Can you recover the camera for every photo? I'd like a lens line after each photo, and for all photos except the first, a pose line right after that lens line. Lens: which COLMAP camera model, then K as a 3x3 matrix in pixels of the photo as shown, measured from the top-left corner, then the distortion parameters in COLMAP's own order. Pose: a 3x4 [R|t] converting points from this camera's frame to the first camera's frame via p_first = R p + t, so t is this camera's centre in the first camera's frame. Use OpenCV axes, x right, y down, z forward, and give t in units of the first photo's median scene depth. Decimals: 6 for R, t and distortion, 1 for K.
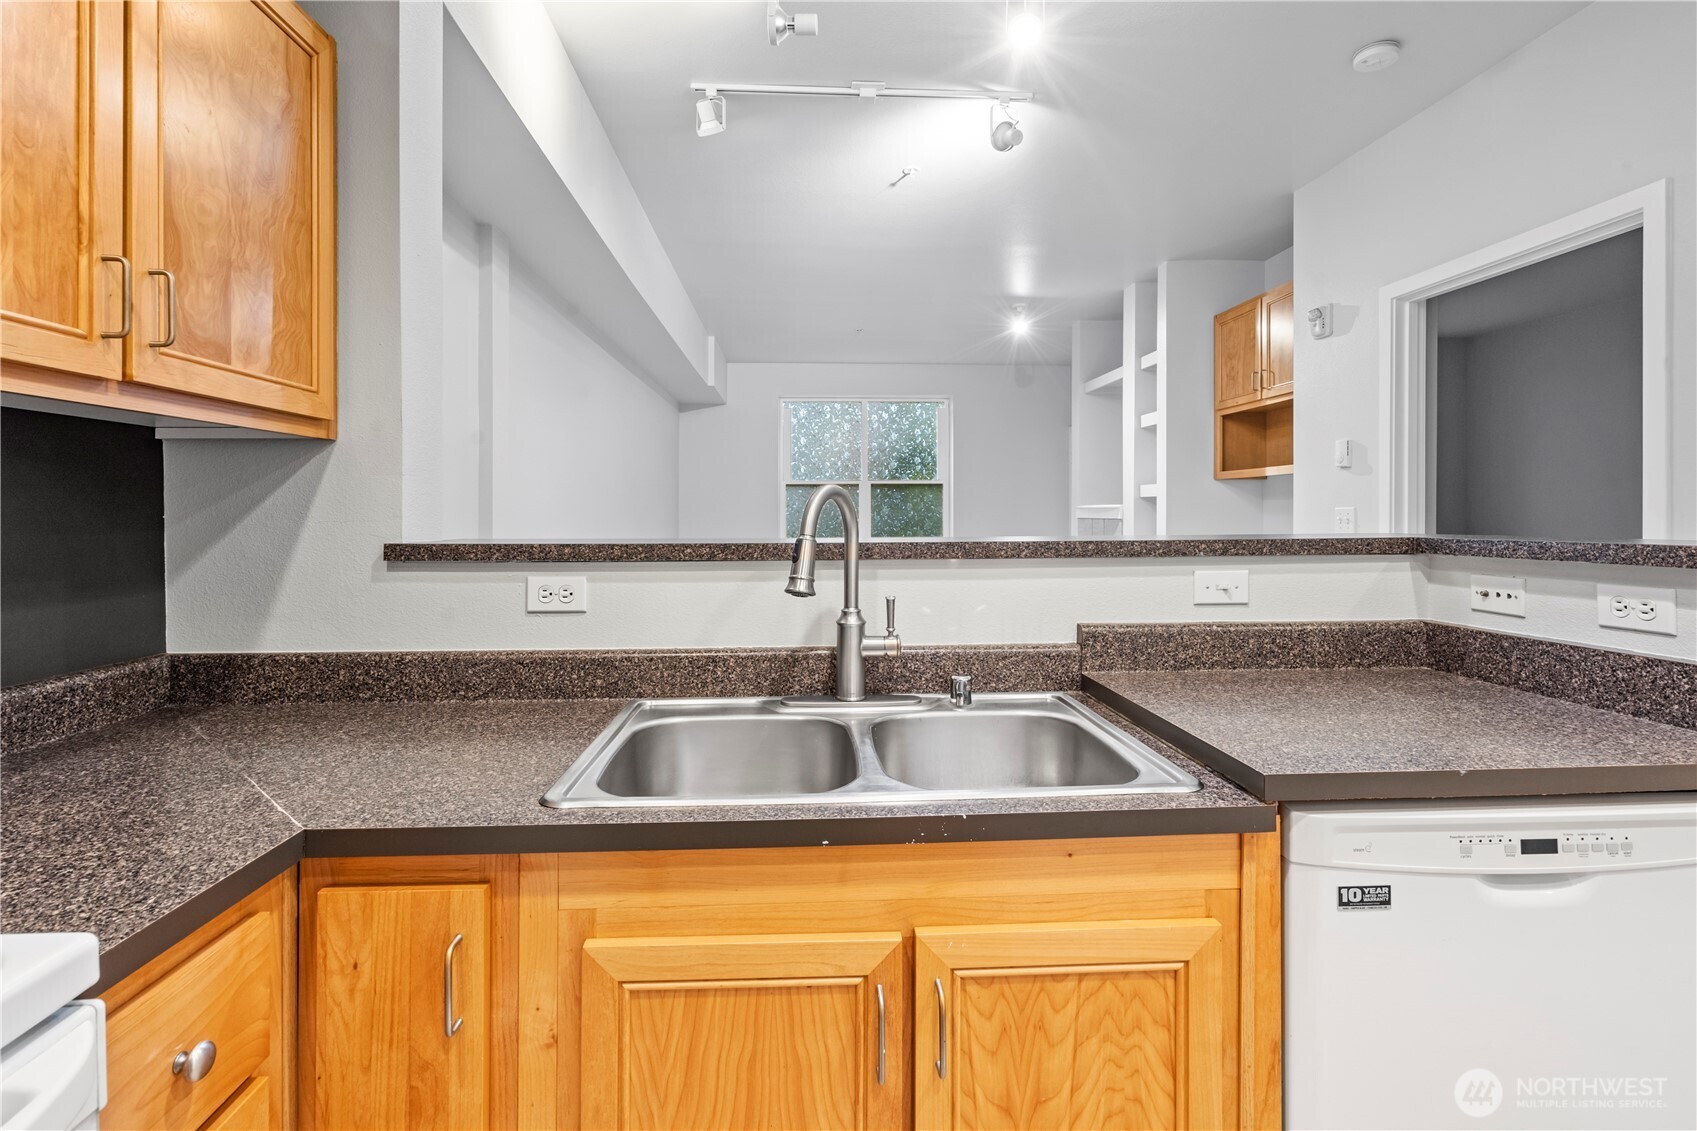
lens RADIAL K [[801.8, 0, 853.2], [0, 801.8, 502.1], [0, 0, 1]] dist [0.004046, 0.001416]
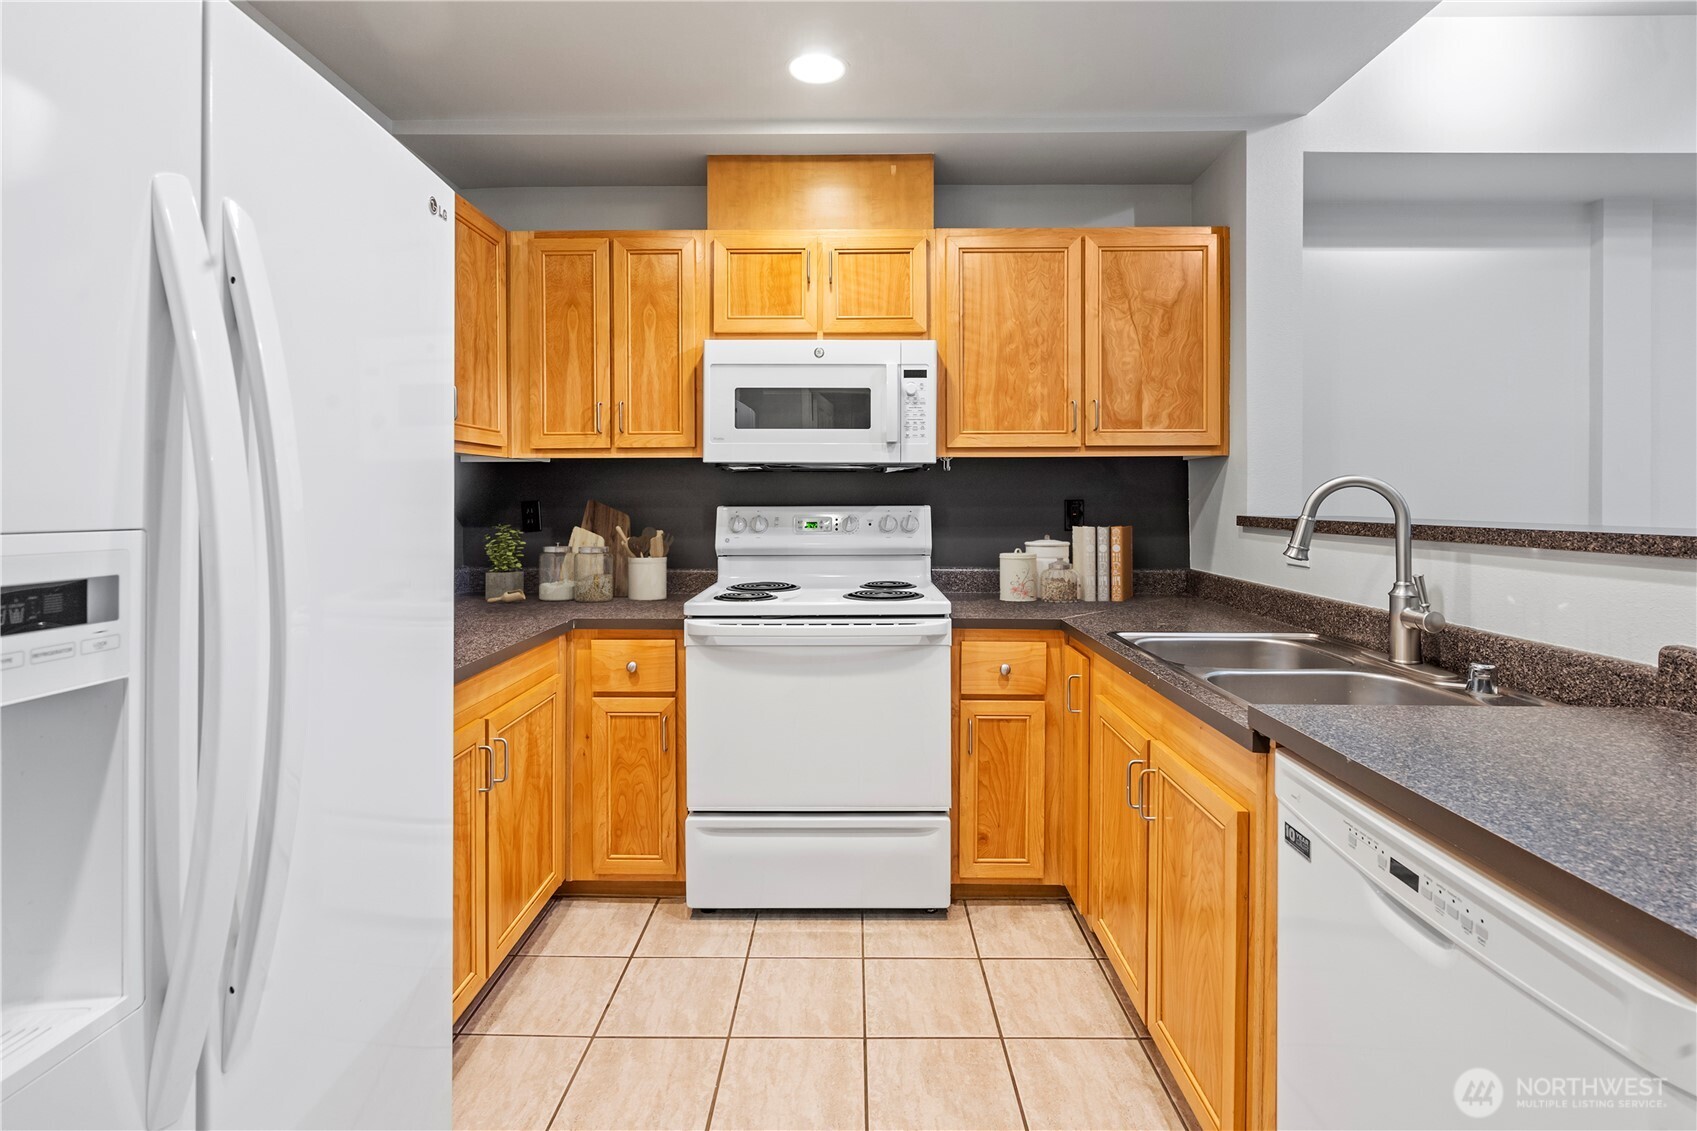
lens RADIAL K [[801.8, 0, 853.2], [0, 801.8, 502.1], [0, 0, 1]] dist [0.004046, 0.001416]
pose [[-0.074360, 0.005074, -0.997219, 1.227287], [0.005868, 0.999972, 0.004650, 0.010724], [0.997214, -0.005506, -0.074387, 0.327045]]
